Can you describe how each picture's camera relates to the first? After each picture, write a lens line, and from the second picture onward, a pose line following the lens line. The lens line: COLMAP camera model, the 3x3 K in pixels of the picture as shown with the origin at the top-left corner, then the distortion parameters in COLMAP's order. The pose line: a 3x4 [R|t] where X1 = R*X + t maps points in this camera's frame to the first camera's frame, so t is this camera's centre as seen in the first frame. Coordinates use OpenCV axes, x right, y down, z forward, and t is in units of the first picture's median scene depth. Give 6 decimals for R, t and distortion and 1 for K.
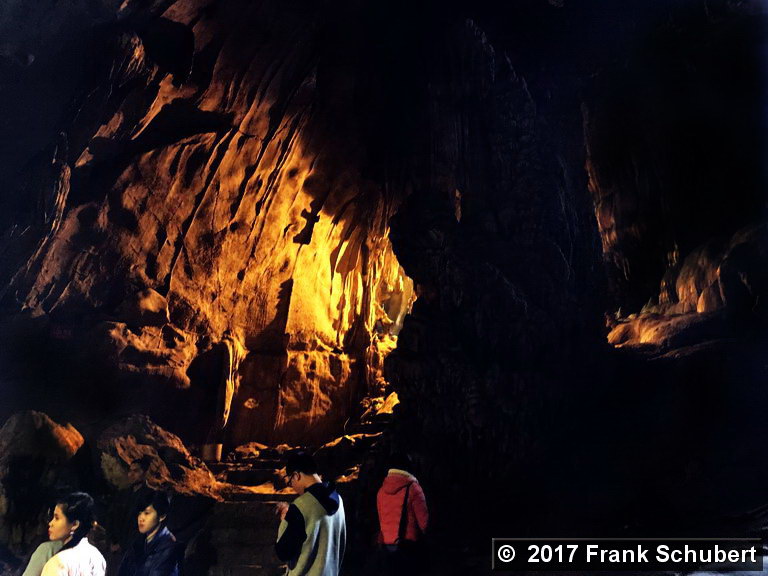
lens RADIAL K [[651.4, 0, 381.0], [0, 651.4, 289.6], [0, 0, 1]] dist [0.083444, -0.114239]
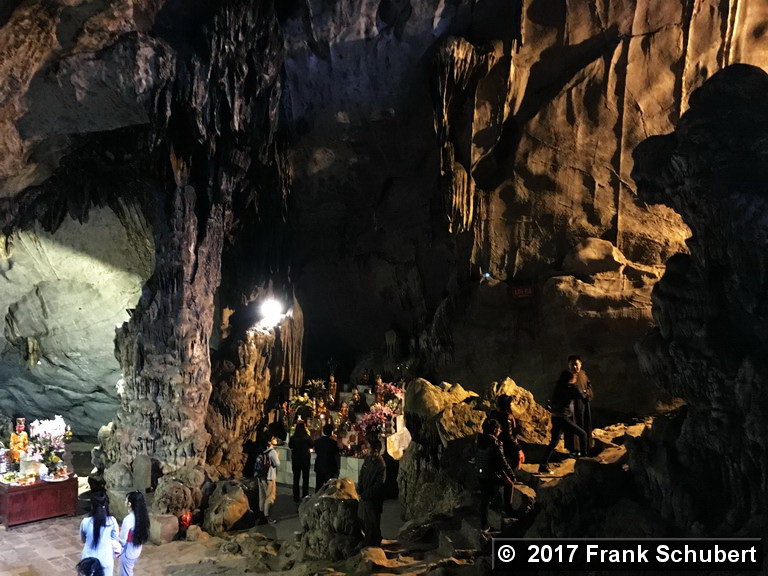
lens RADIAL K [[651.4, 0, 381.0], [0, 651.4, 289.6], [0, 0, 1]] dist [0.083444, -0.114239]
pose [[0.283534, -0.031466, -0.958446, 0.518466], [0.265203, 0.963054, 0.046837, -0.056314], [0.921562, -0.267462, 0.281404, 0.388264]]
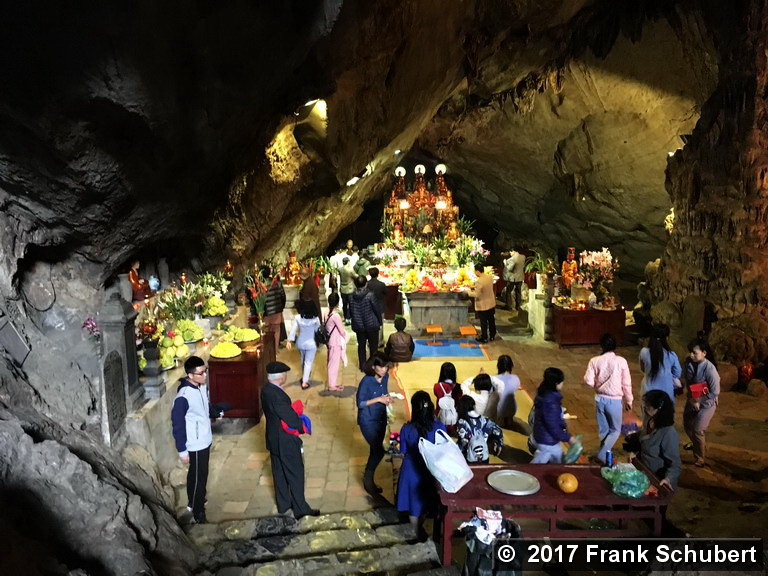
lens RADIAL K [[651.4, 0, 381.0], [0, 651.4, 289.6], [0, 0, 1]] dist [0.083444, -0.114239]
pose [[-0.452960, 0.177689, -0.873644, 0.447088], [0.272709, 0.960581, 0.053978, -0.040192], [0.848797, -0.213801, -0.483562, 0.345087]]
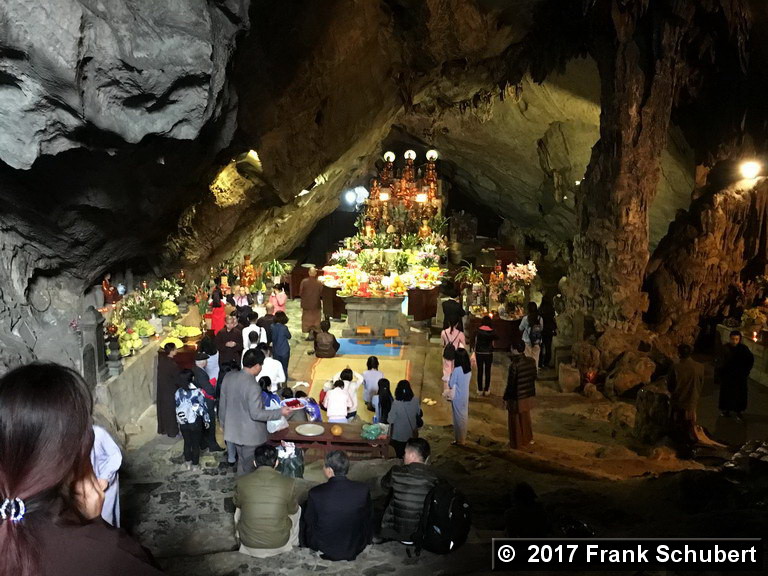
lens RADIAL K [[906.4, 0, 381.2], [0, 906.4, 289.3], [0, 0, 1]] dist [0.052602, 0.006345]
pose [[-0.530079, 0.194703, -0.825292, 0.817628], [0.244046, 0.967130, 0.071417, -0.079808], [0.812070, -0.163552, -0.560172, 0.833081]]
